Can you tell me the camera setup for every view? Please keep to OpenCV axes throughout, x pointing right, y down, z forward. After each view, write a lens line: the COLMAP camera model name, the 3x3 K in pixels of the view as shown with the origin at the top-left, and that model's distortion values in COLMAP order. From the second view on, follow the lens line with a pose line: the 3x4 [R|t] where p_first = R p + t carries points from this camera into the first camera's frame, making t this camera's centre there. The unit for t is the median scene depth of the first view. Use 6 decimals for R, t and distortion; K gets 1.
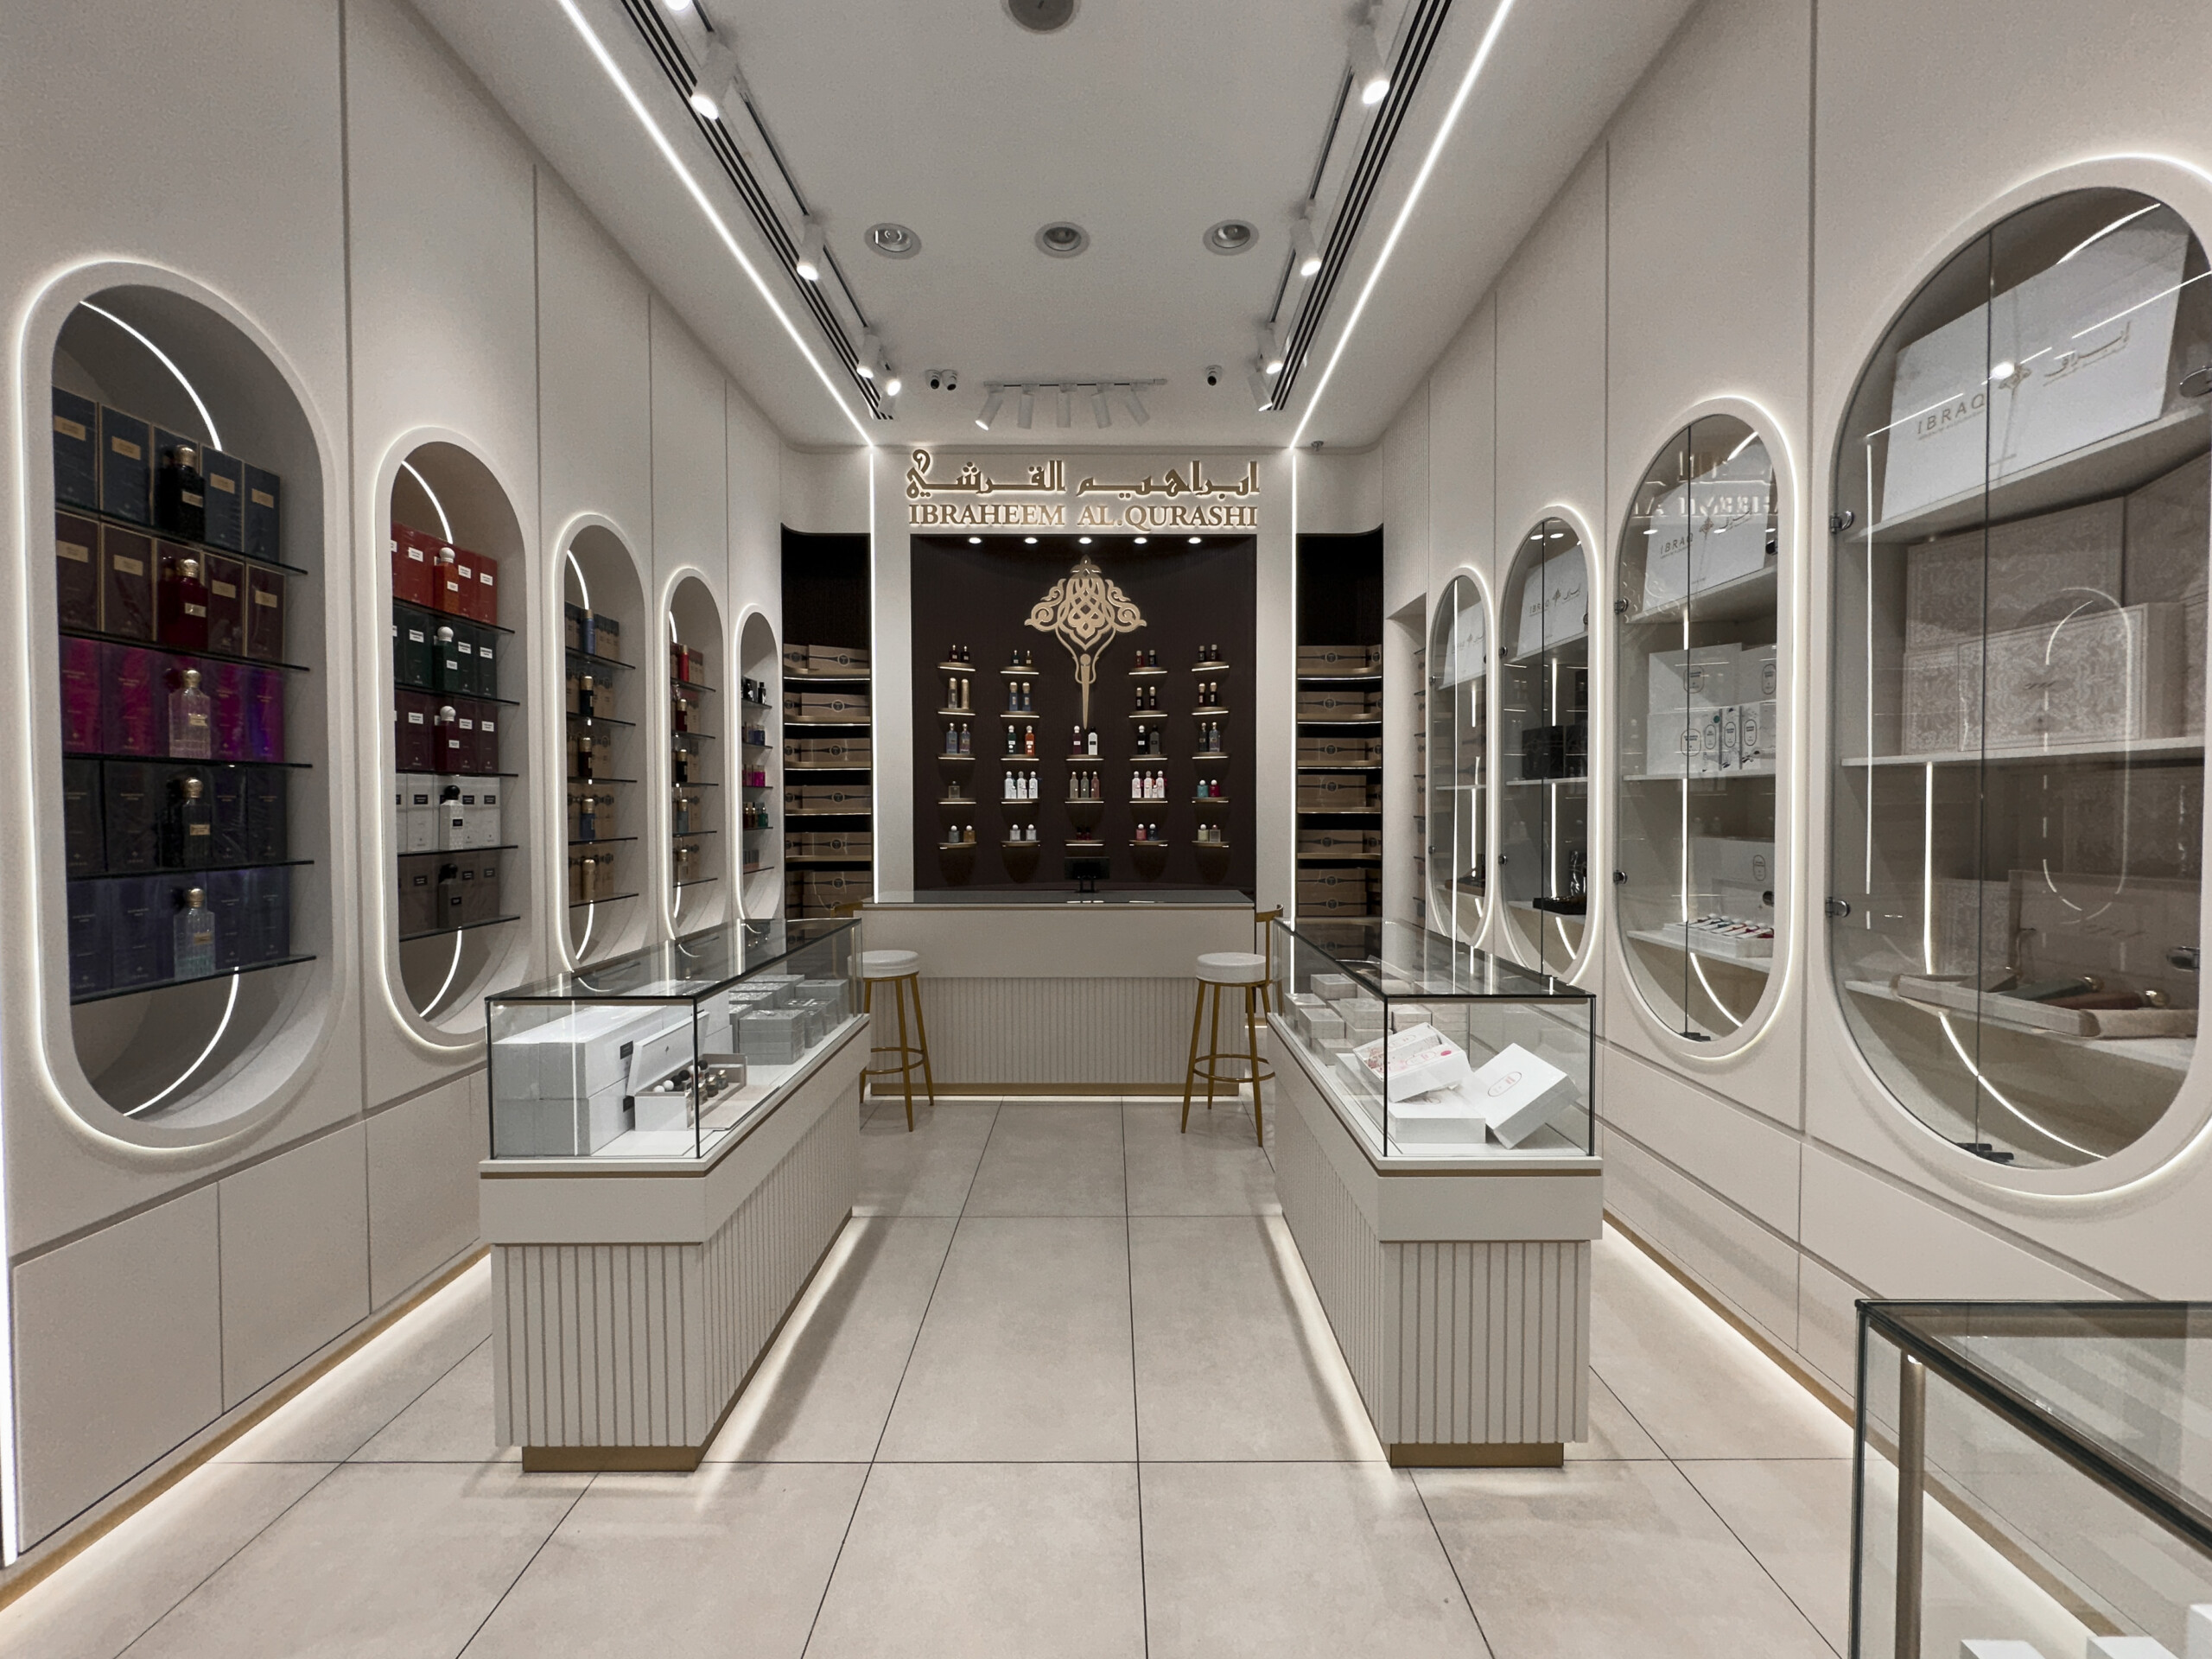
lens RADIAL K [[885.8, 0, 1108.0], [0, 885.8, 826.3], [0, 0, 1]] dist [-0.002556, -0.000057]
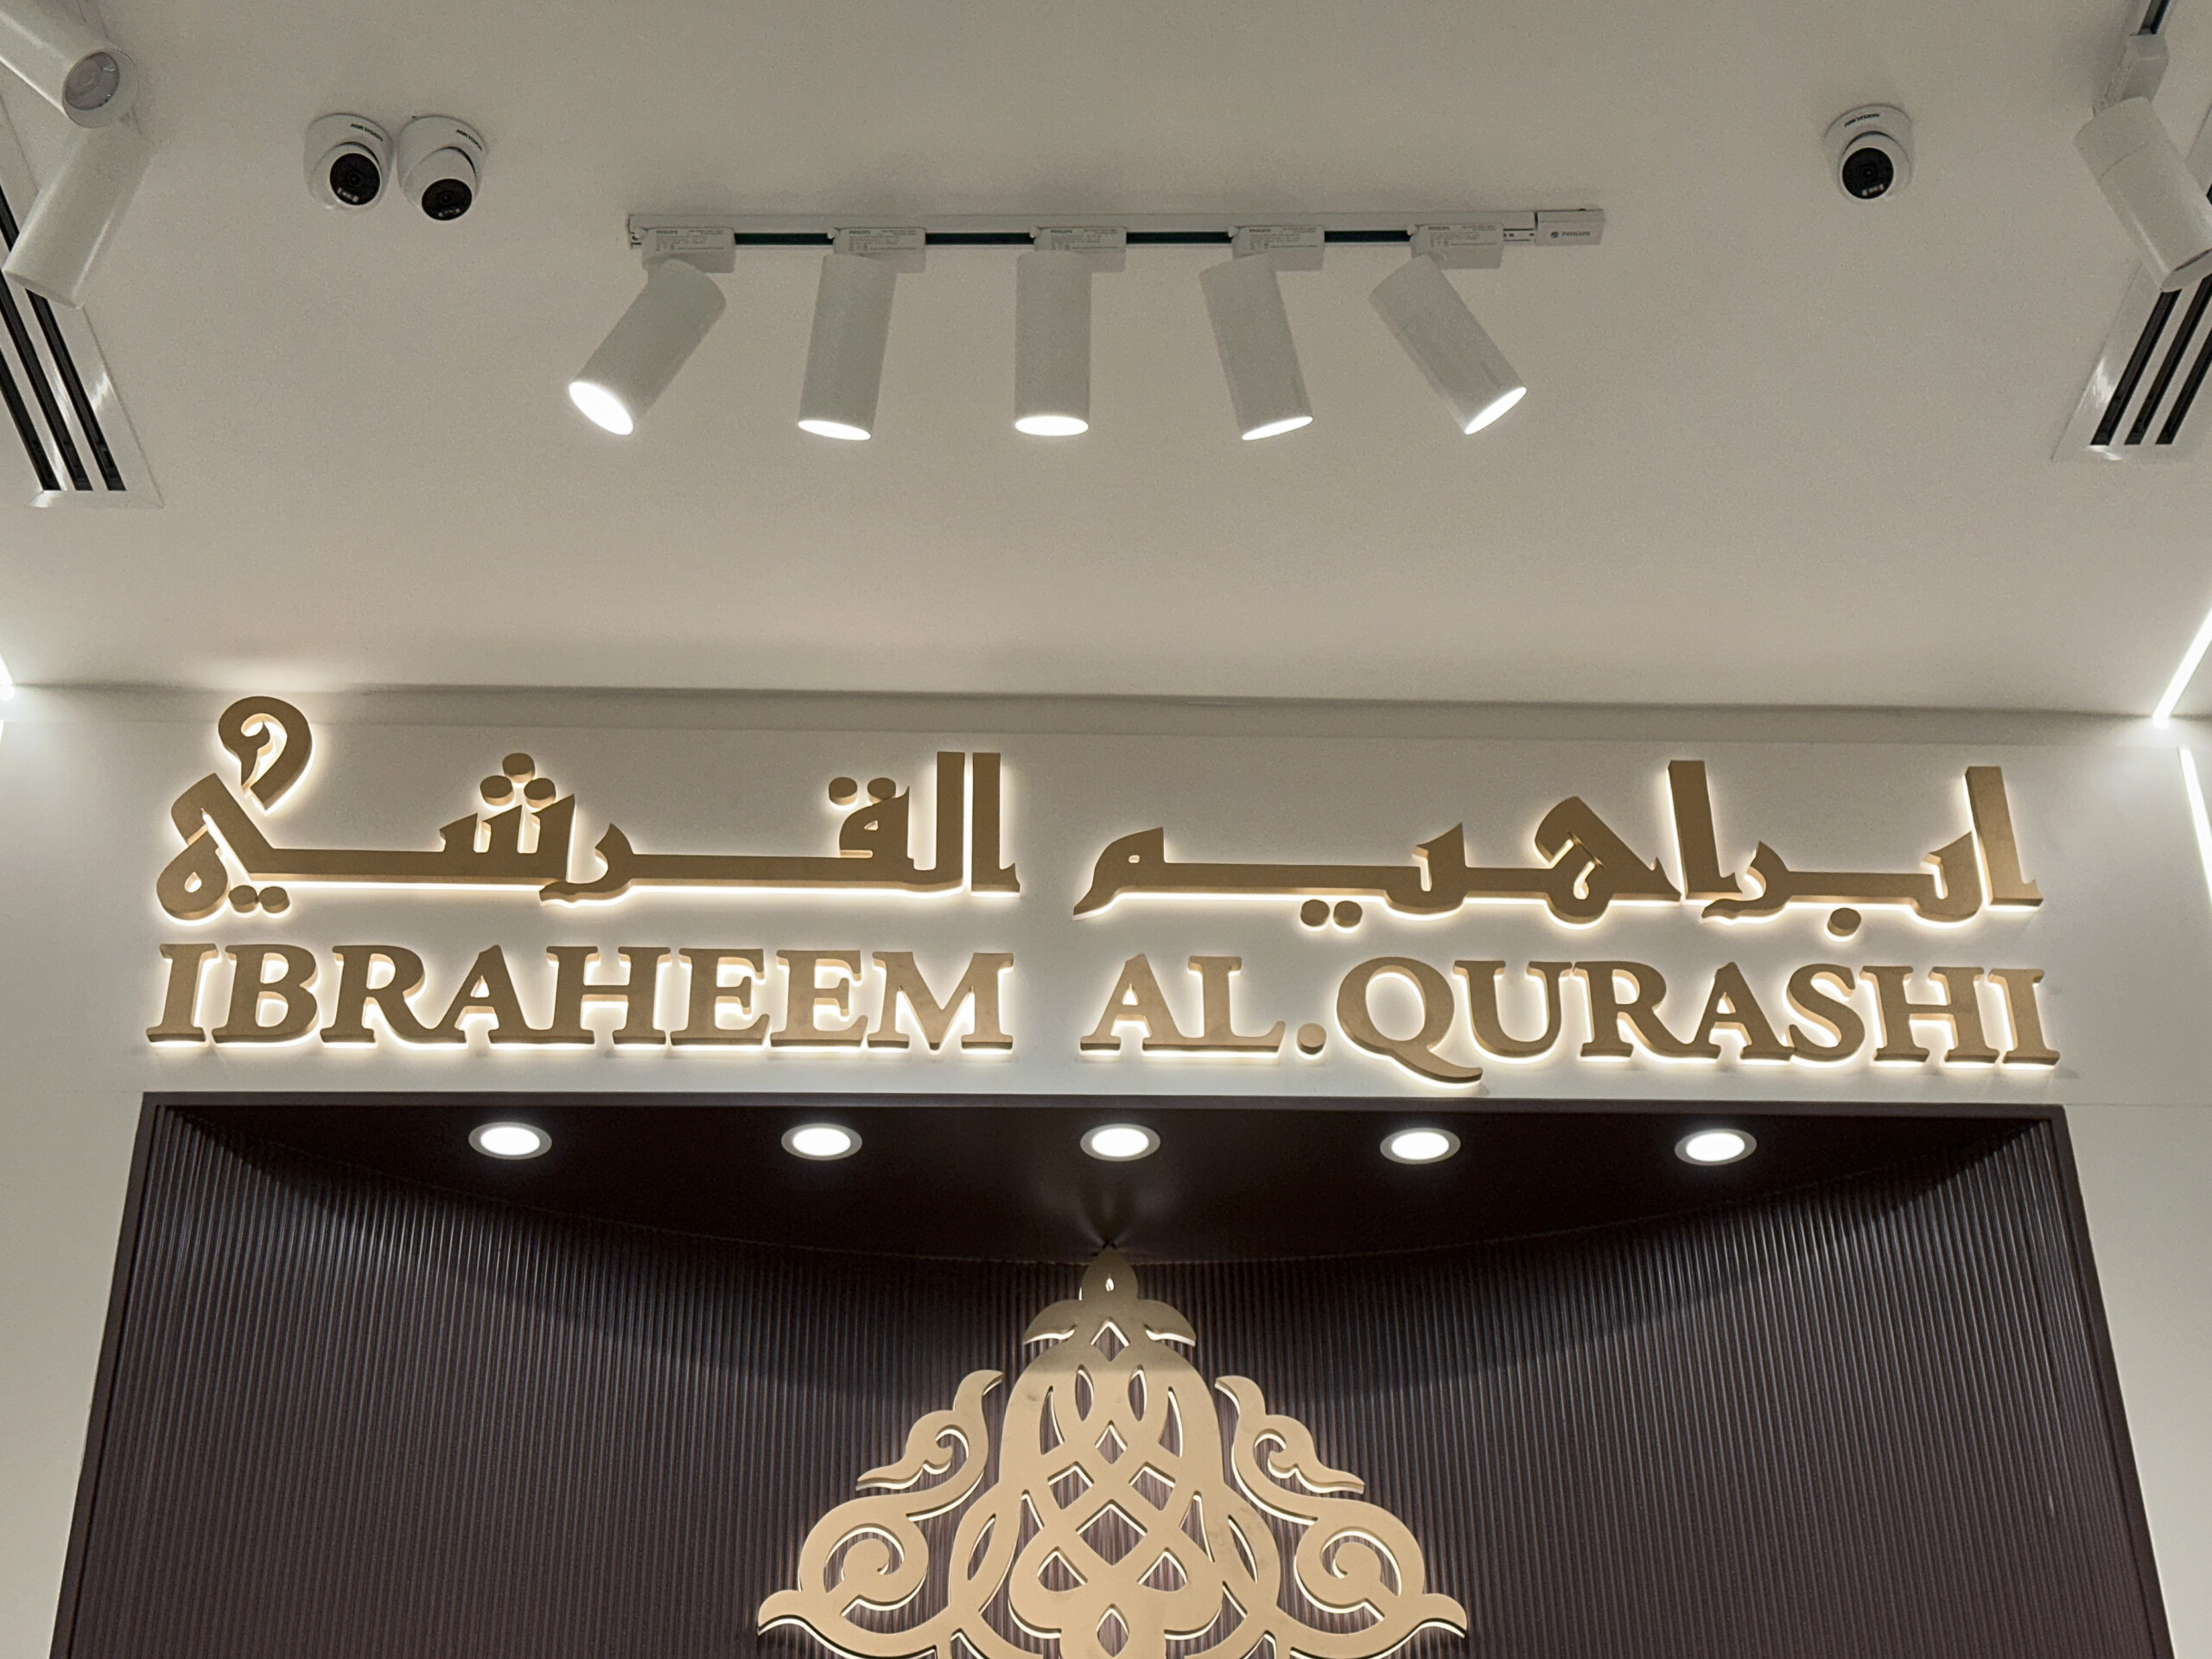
lens RADIAL K [[3126.4, 0, 1104.3], [0, 3126.4, 846.7], [0, 0, 1]] dist [0.152782, -0.048005]
pose [[0.999393, 0.005833, 0.034353, -0.052635], [0.013633, 0.841850, -0.539539, -0.025395], [-0.032067, 0.539680, 0.841260, 0.432285]]
